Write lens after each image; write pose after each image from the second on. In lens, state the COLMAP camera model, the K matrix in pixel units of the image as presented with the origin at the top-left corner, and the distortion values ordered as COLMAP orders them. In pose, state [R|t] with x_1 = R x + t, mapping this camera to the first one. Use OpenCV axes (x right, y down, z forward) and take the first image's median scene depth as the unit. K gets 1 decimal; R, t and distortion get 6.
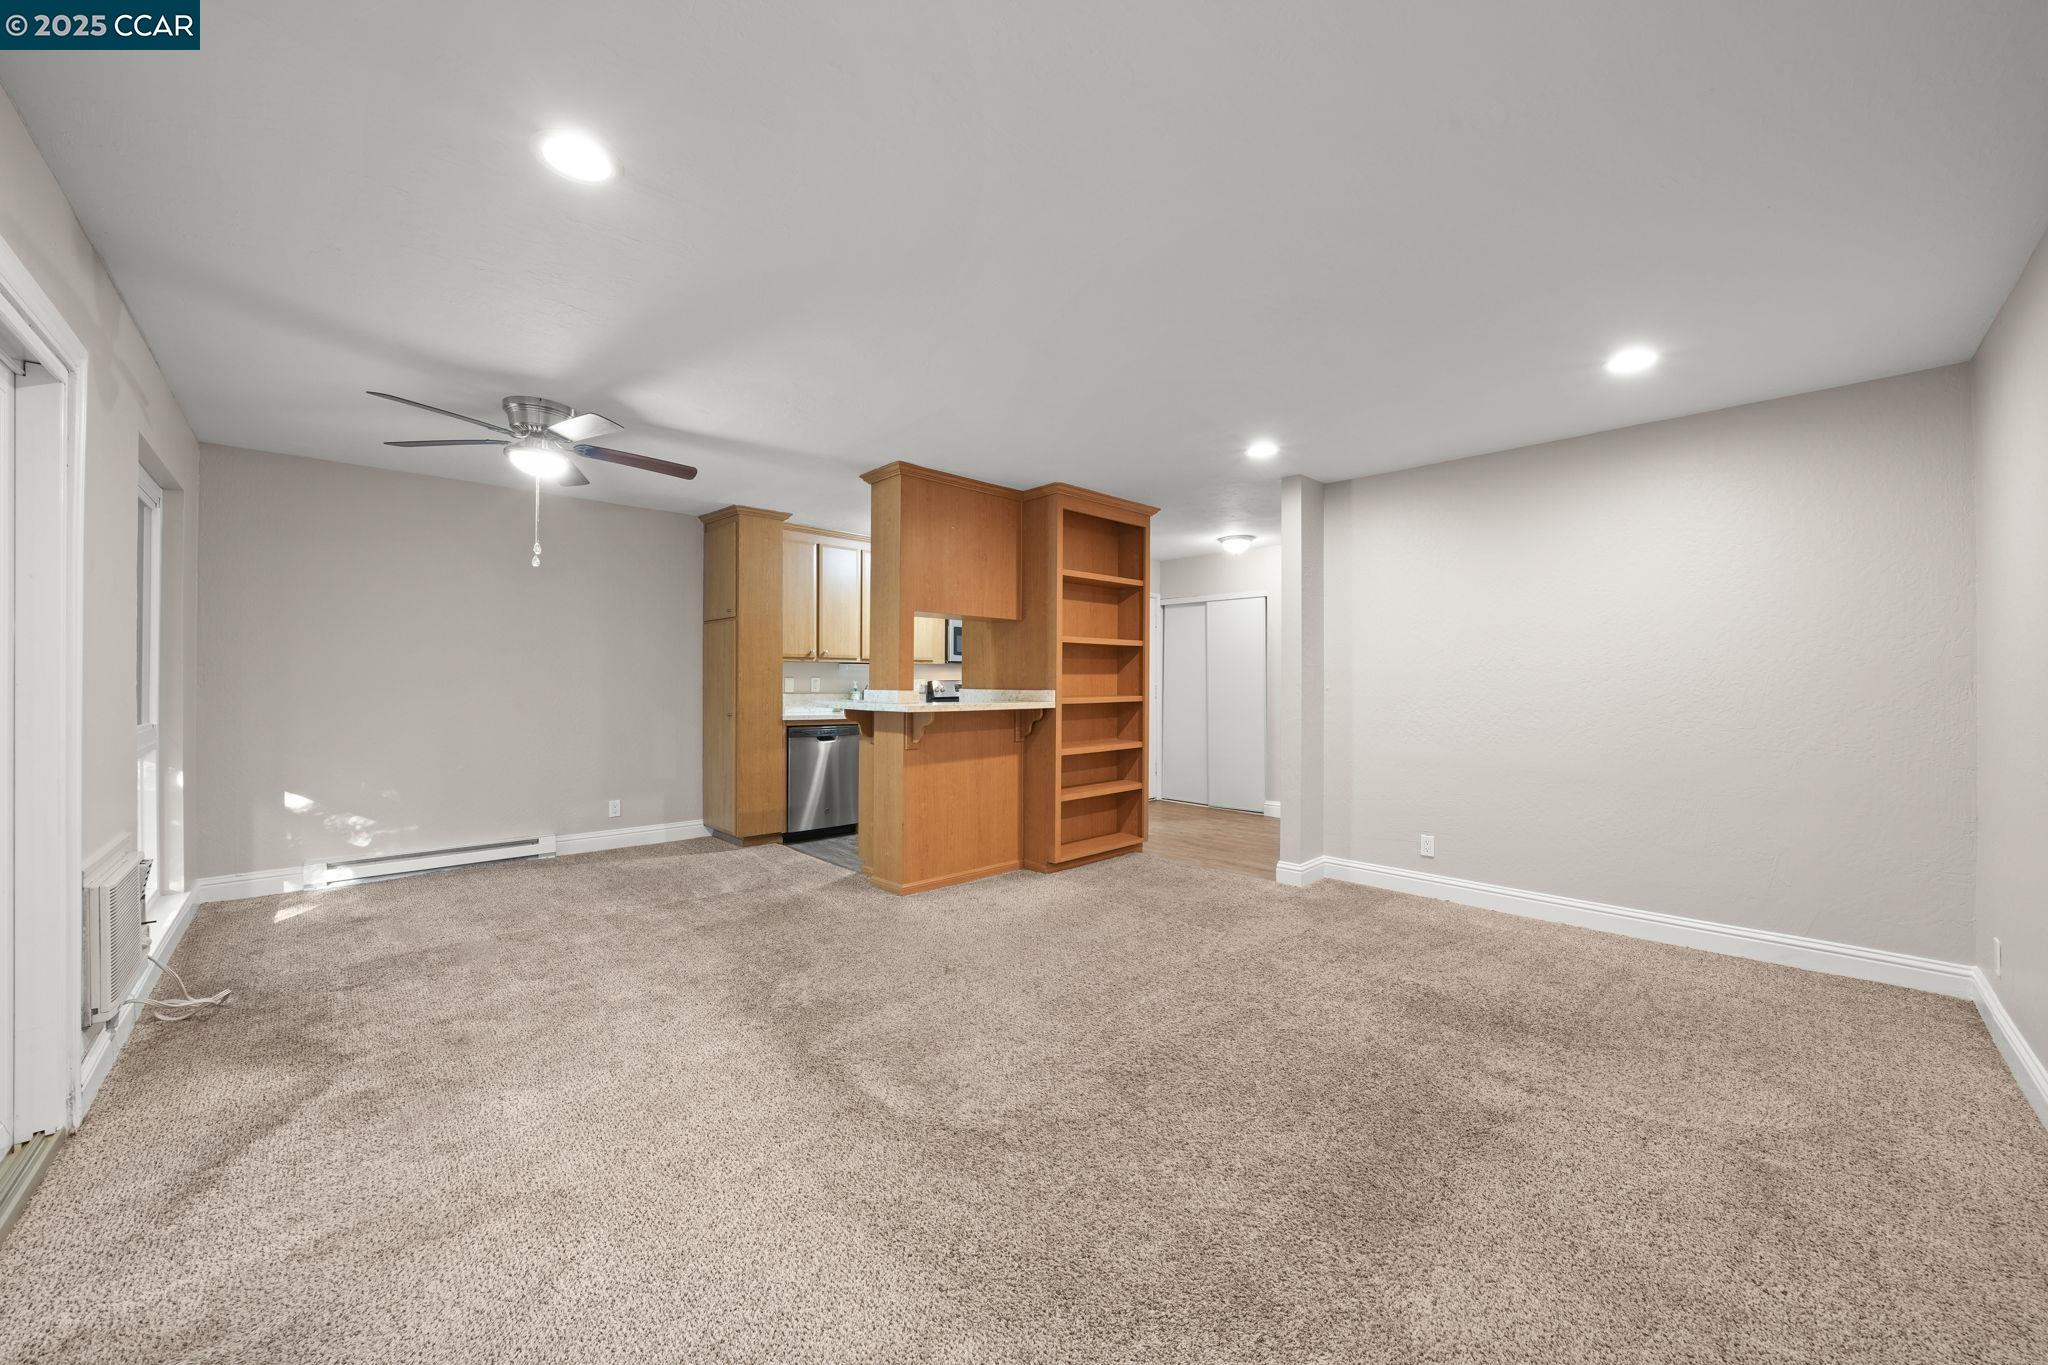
lens RADIAL K [[752.5, 0, 1022.6], [0, 752.5, 676.4], [0, 0, 1]] dist [-0.015892, 0.000267]
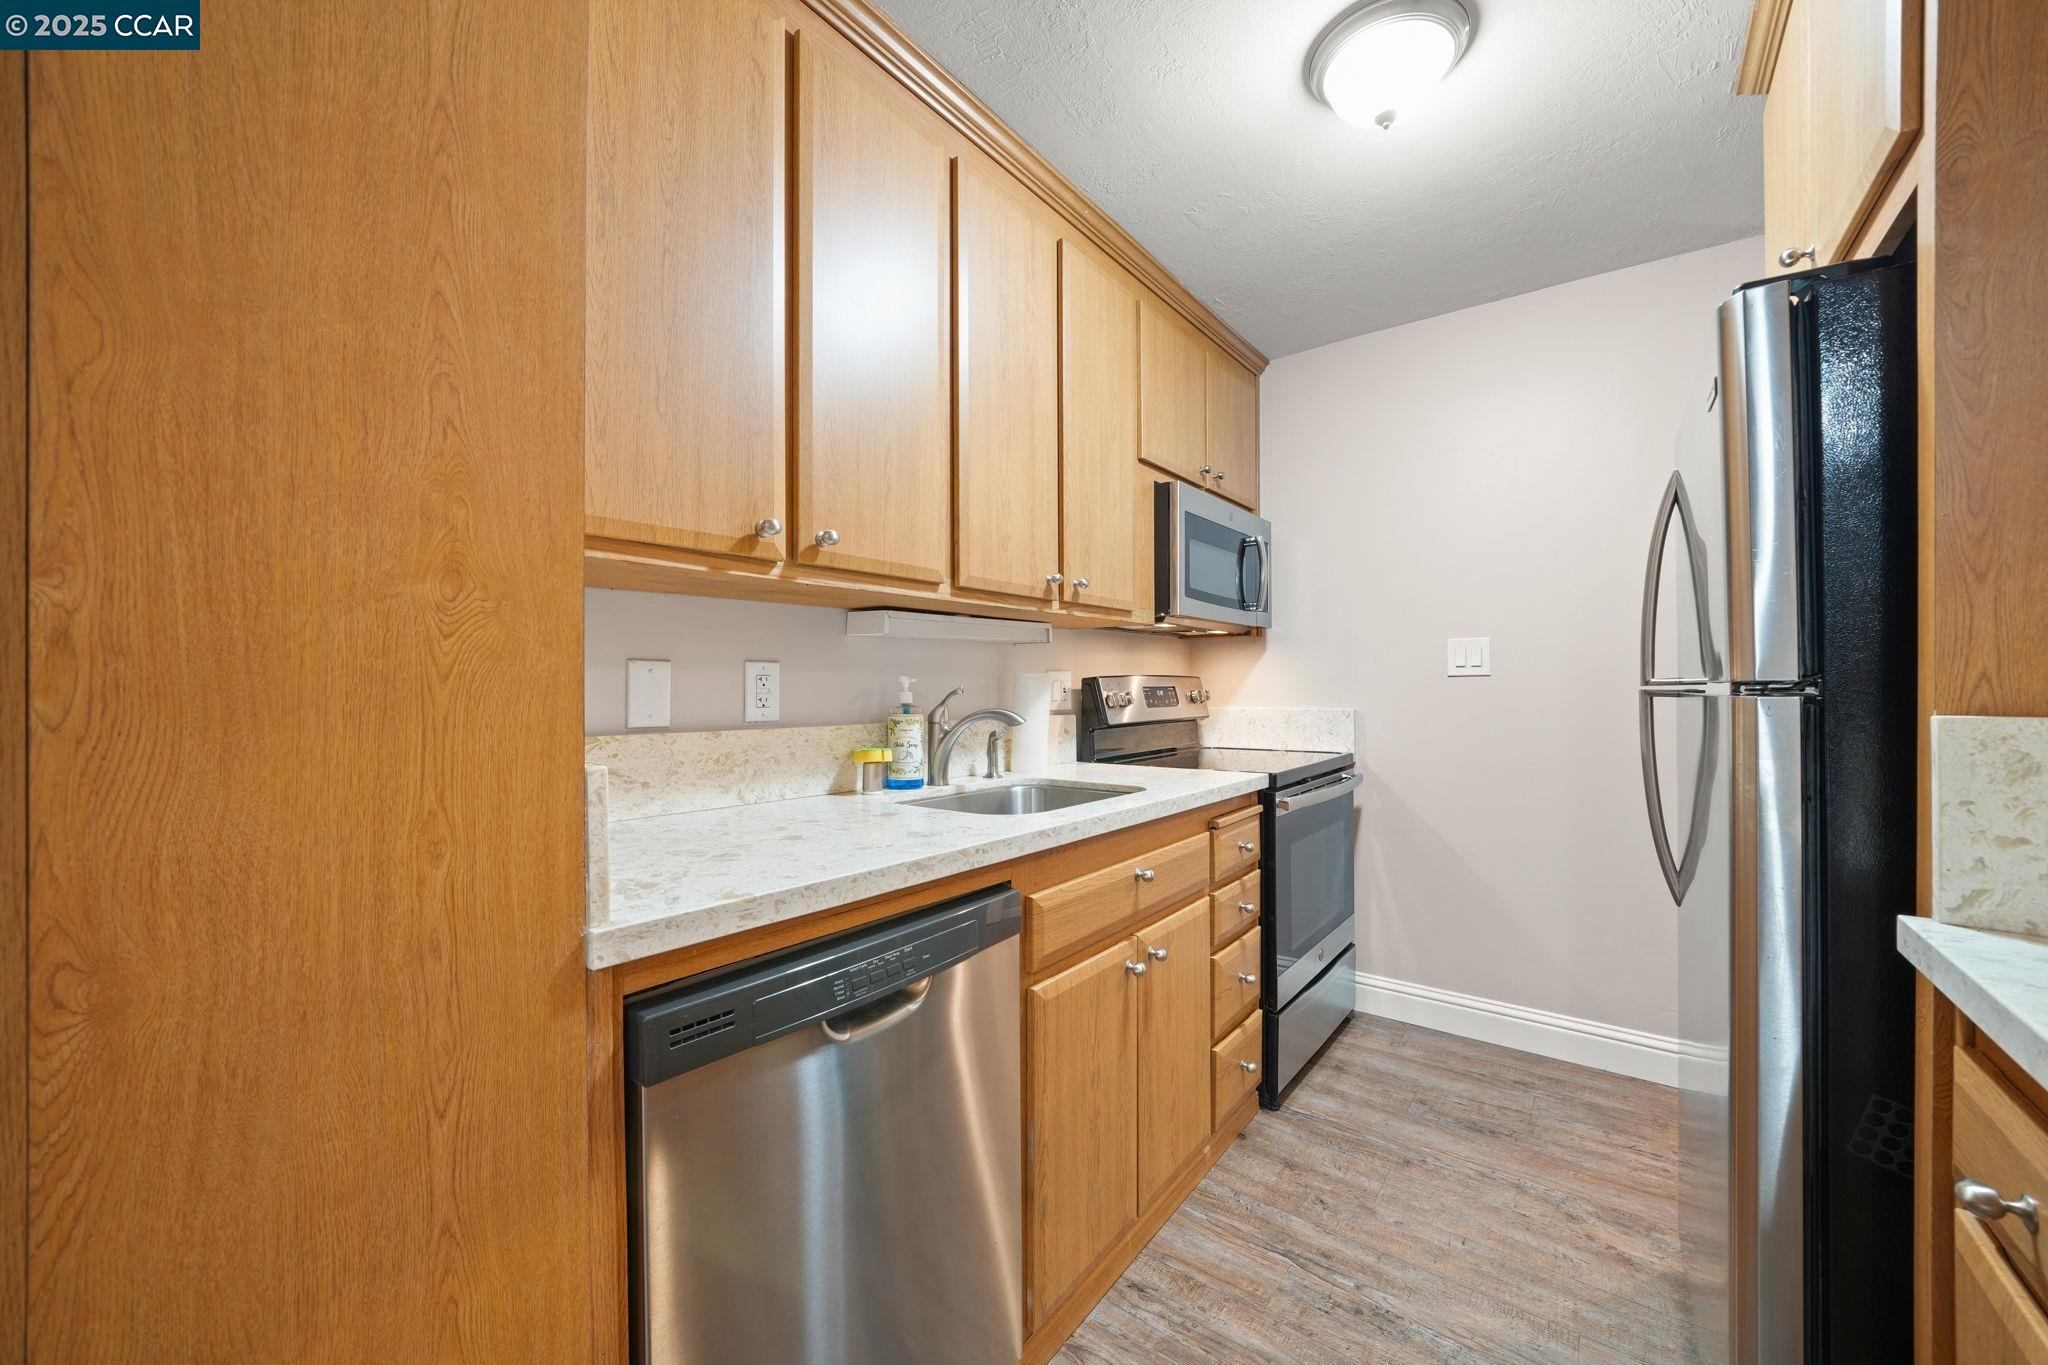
lens RADIAL K [[759.1, 0, 1032.4], [0, 759.1, 682.7], [0, 0, 1]] dist [-0.019133, 0.003047]
pose [[0.988585, -0.005509, 0.150562, -0.326818], [0.004536, 0.999967, 0.006799, 0.009713], [-0.150594, -0.006038, 0.988577, 1.072839]]
